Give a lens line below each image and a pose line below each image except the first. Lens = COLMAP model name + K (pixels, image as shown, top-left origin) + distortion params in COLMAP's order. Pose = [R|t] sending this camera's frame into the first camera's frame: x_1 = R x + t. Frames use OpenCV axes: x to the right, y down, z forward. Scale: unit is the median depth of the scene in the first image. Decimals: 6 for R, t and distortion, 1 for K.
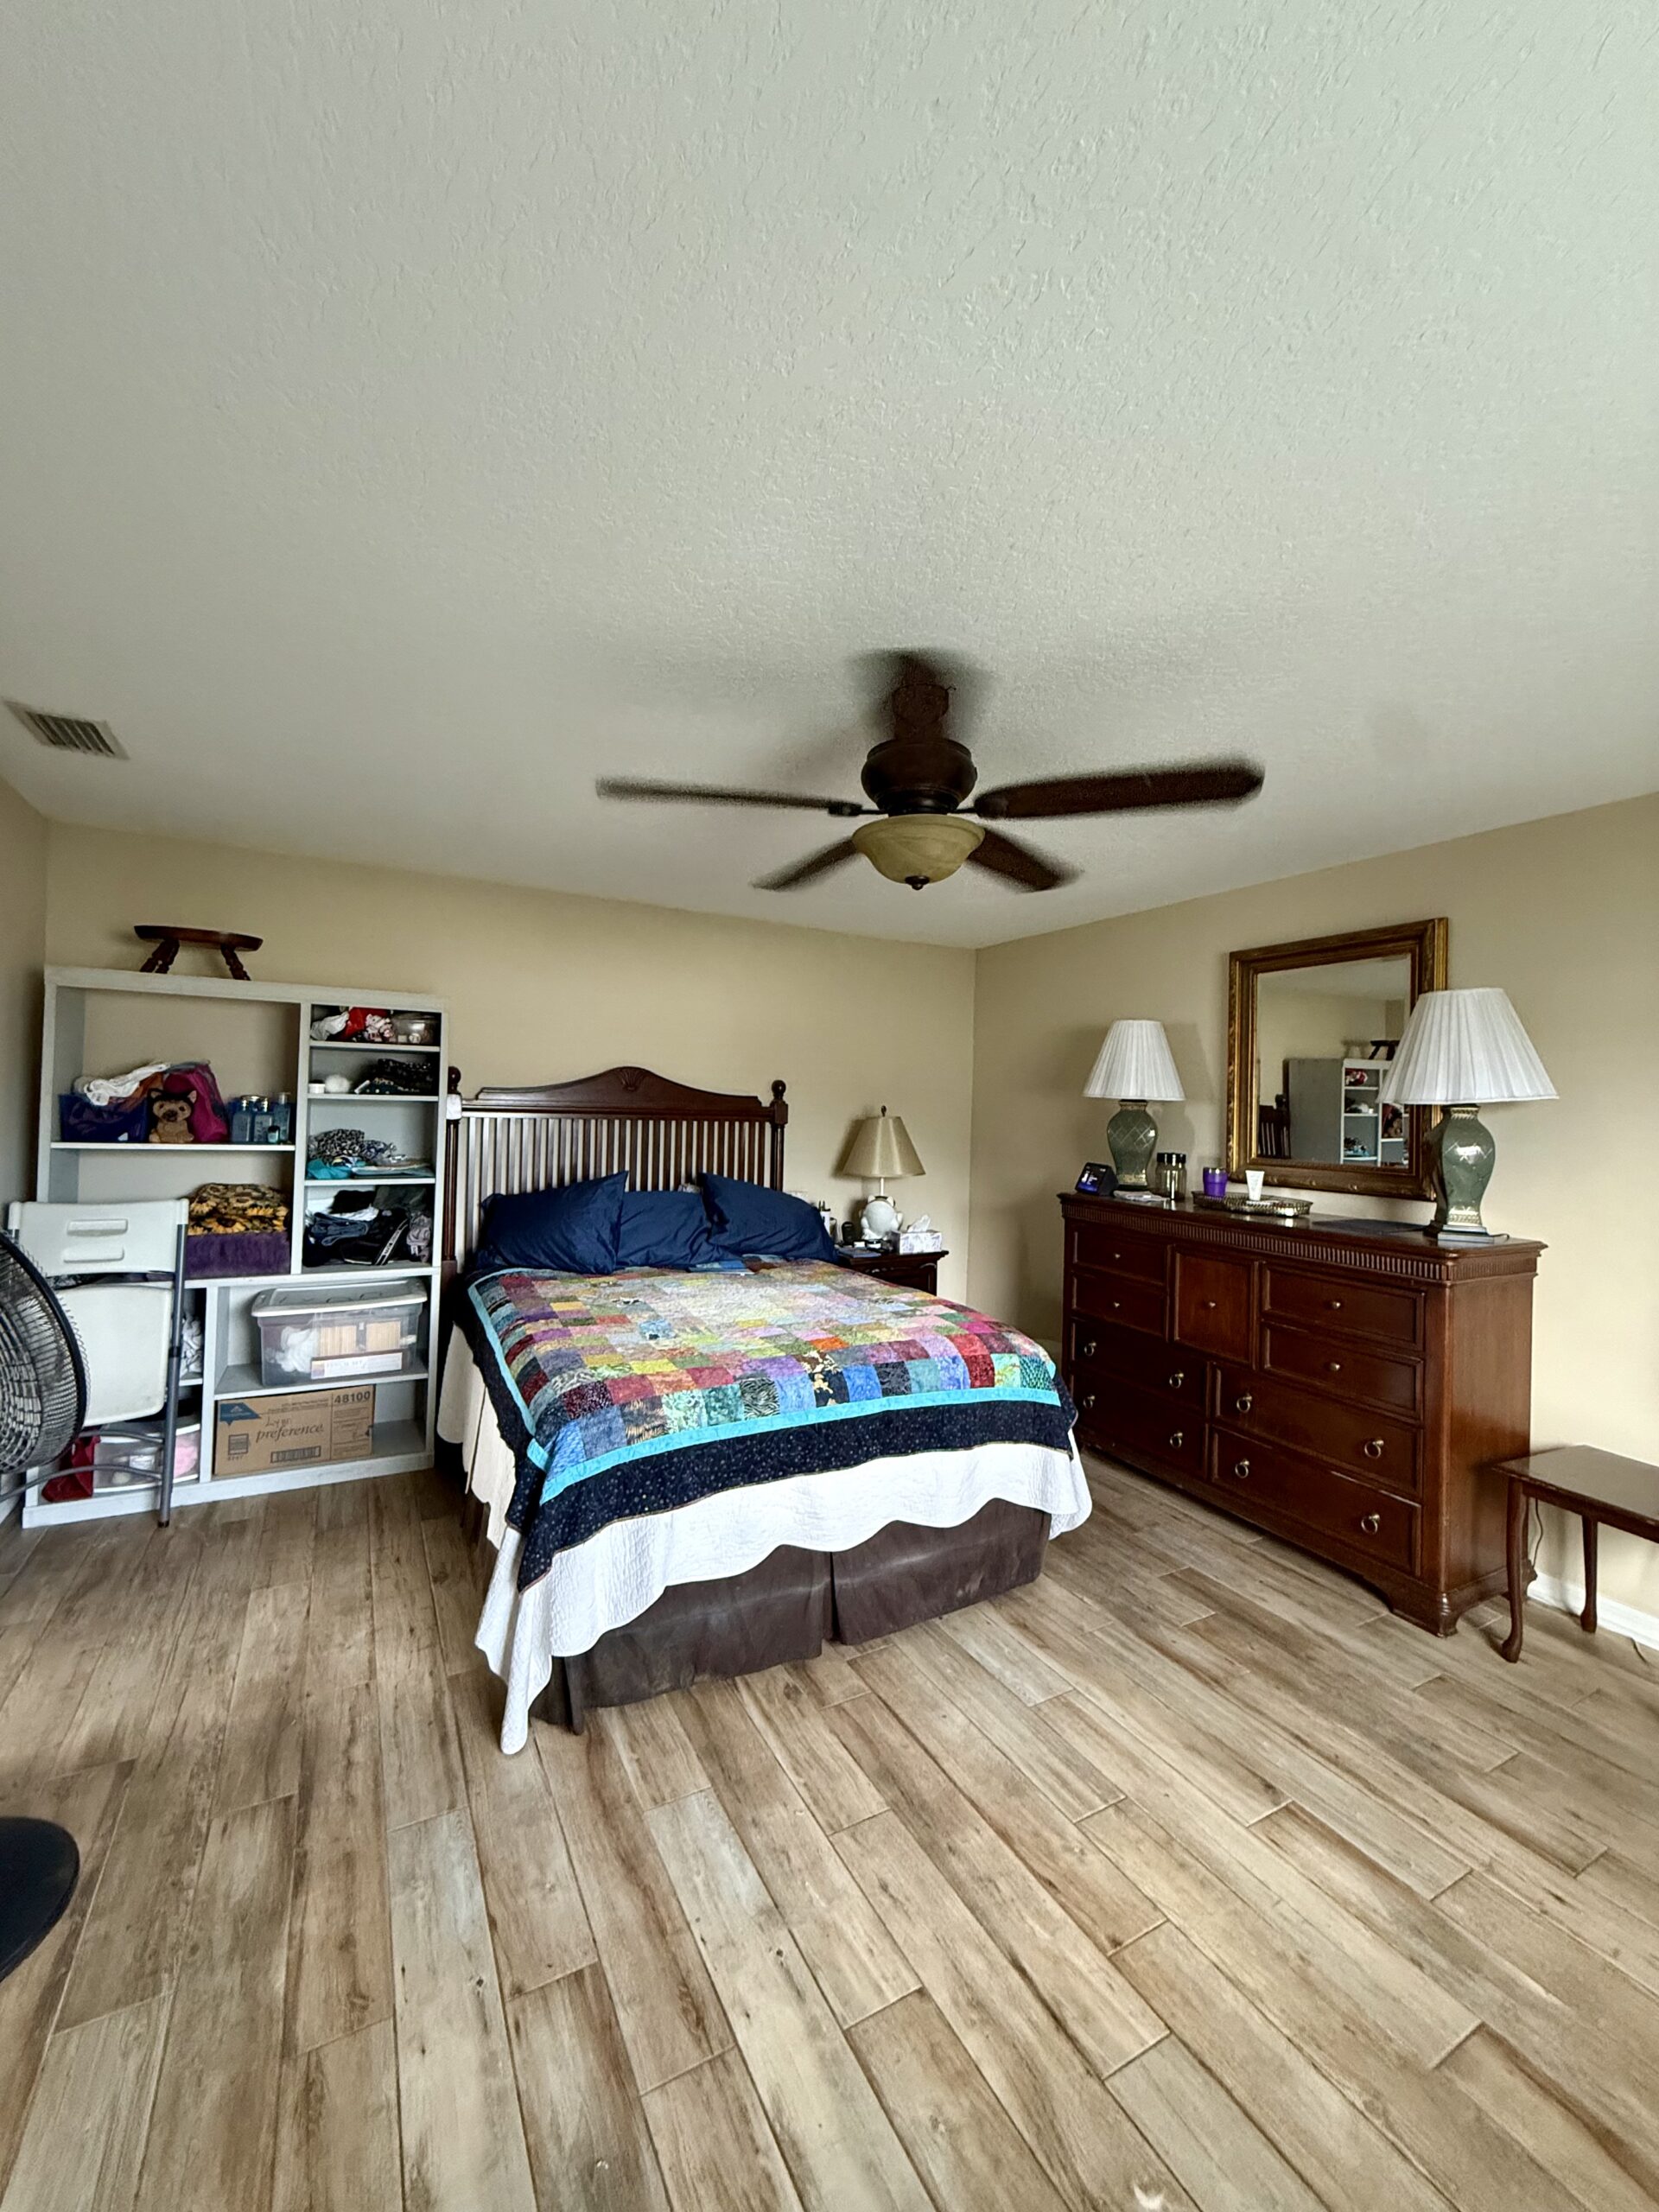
lens RADIAL K [[880.8, 0, 823.3], [0, 880.8, 1097.1], [0, 0, 1]] dist [-0.002351, 0.000958]
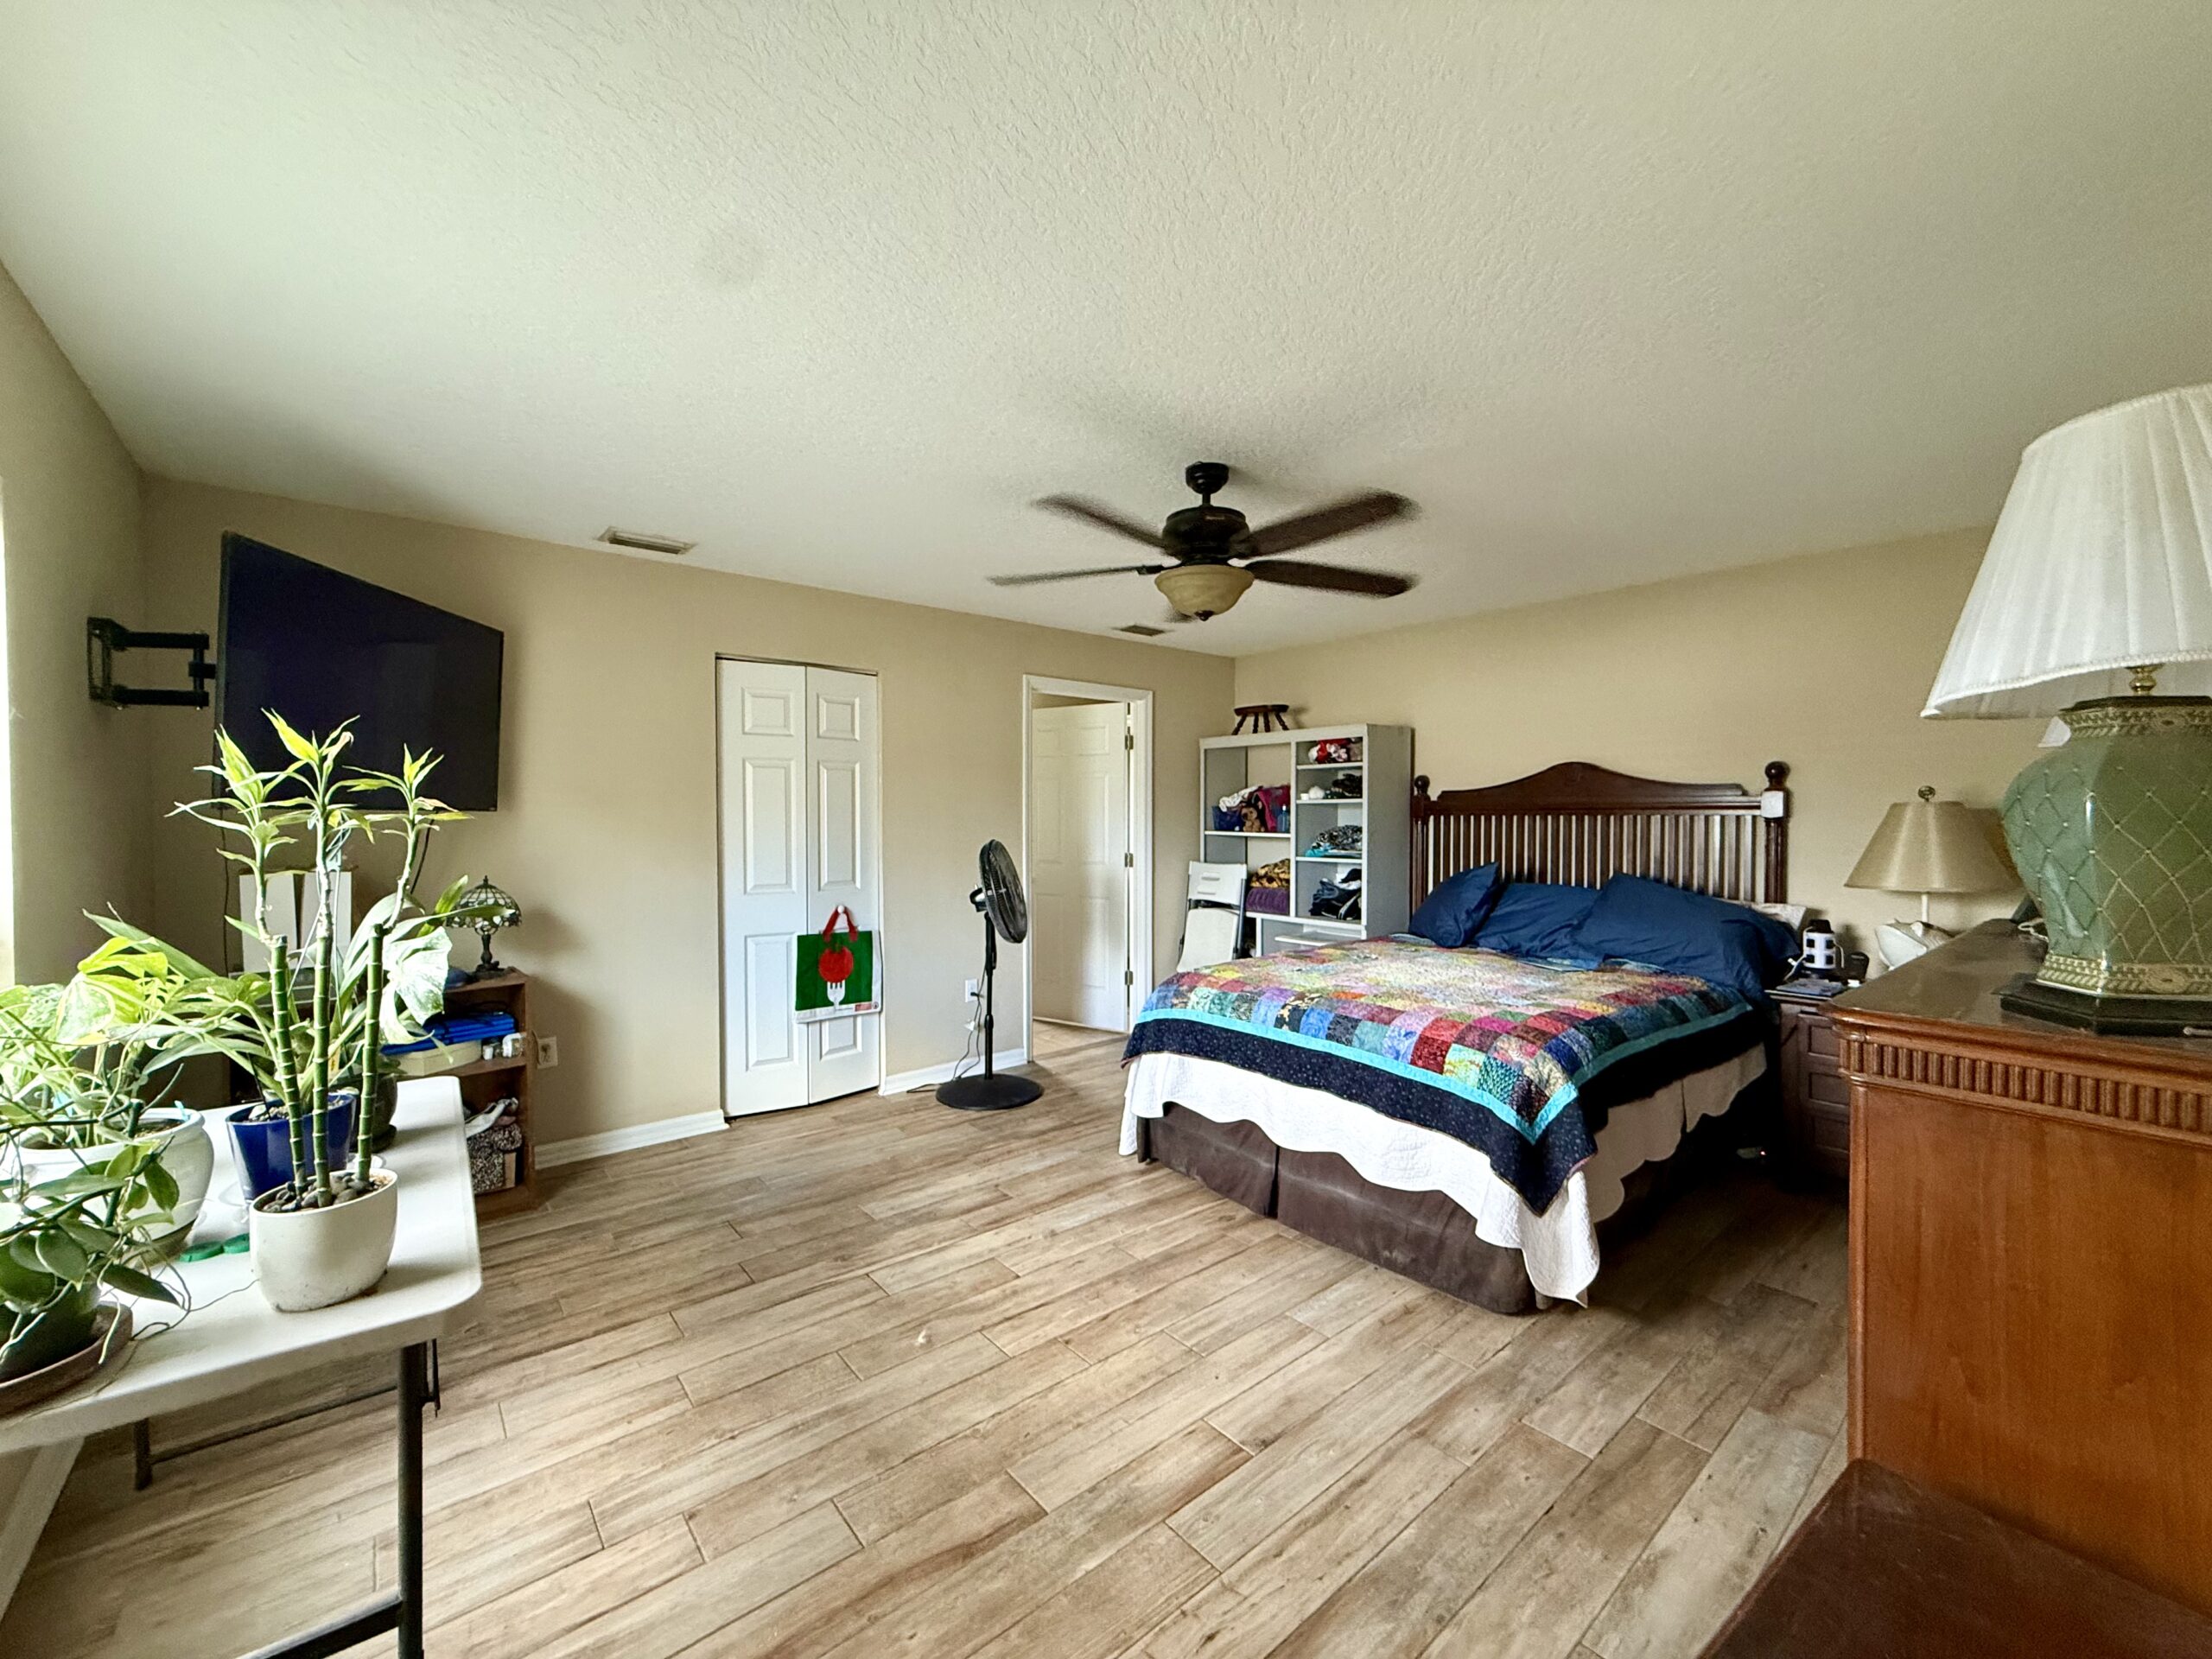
lens RADIAL K [[880.8, 0, 1104.1], [0, 880.8, 828.5], [0, 0, 1]] dist [-0.002351, 0.000958]
pose [[0.191914, -0.011737, -0.981342, 1.225738], [0.018251, 0.999798, -0.008388, 0.074107], [0.981242, -0.016300, 0.192090, 0.534475]]
